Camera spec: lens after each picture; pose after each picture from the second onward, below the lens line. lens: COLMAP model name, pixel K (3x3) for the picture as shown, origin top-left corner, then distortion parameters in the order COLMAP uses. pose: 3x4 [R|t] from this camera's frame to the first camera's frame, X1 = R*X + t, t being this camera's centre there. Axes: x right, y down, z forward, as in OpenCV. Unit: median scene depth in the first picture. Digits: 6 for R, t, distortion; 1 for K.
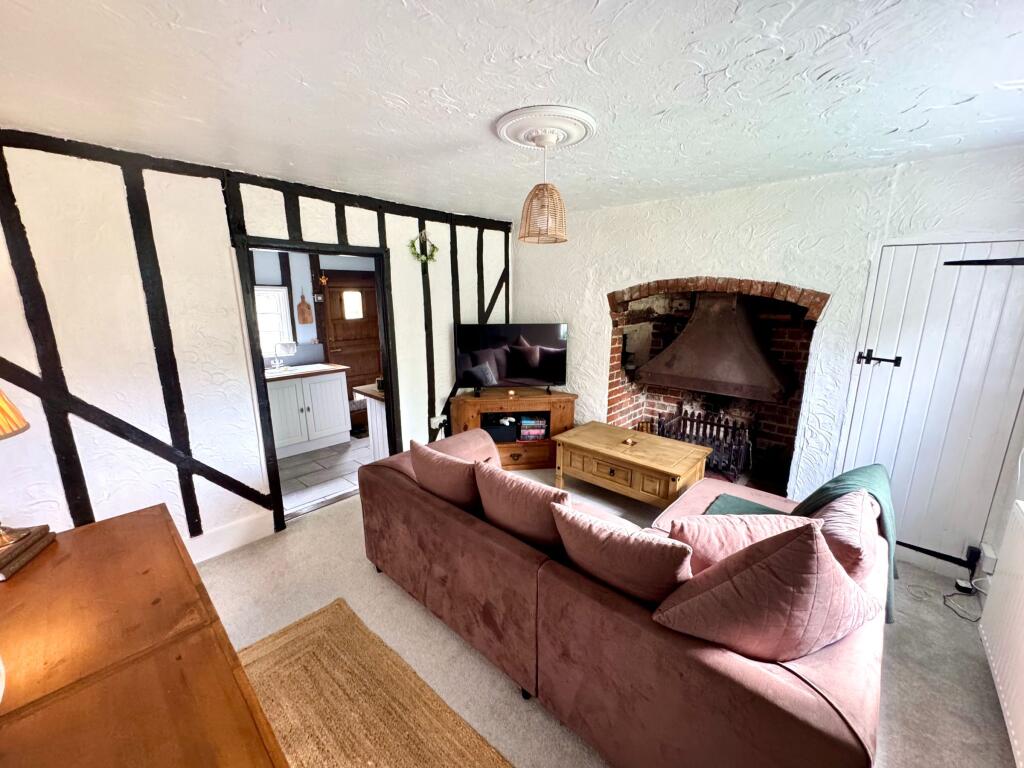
lens RADIAL K [[409.0, 0, 513.4], [0, 409.0, 383.6], [0, 0, 1]] dist [0.002025, 0.000380]
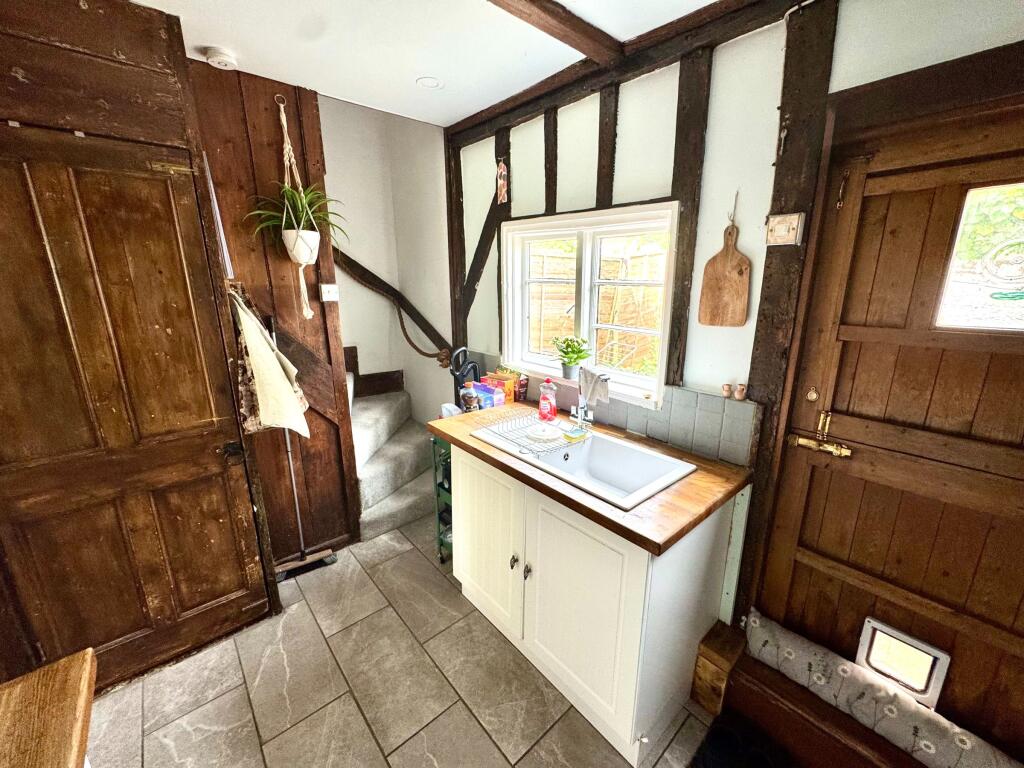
lens RADIAL K [[409.0, 0, 512.3], [0, 409.0, 379.3], [0, 0, 1]] dist [0.002025, 0.000380]
pose [[-0.113628, 0.245411, -0.962737, -0.196633], [-0.211032, 0.940939, 0.264762, -0.157381], [0.970852, 0.233253, -0.055127, 0.886967]]
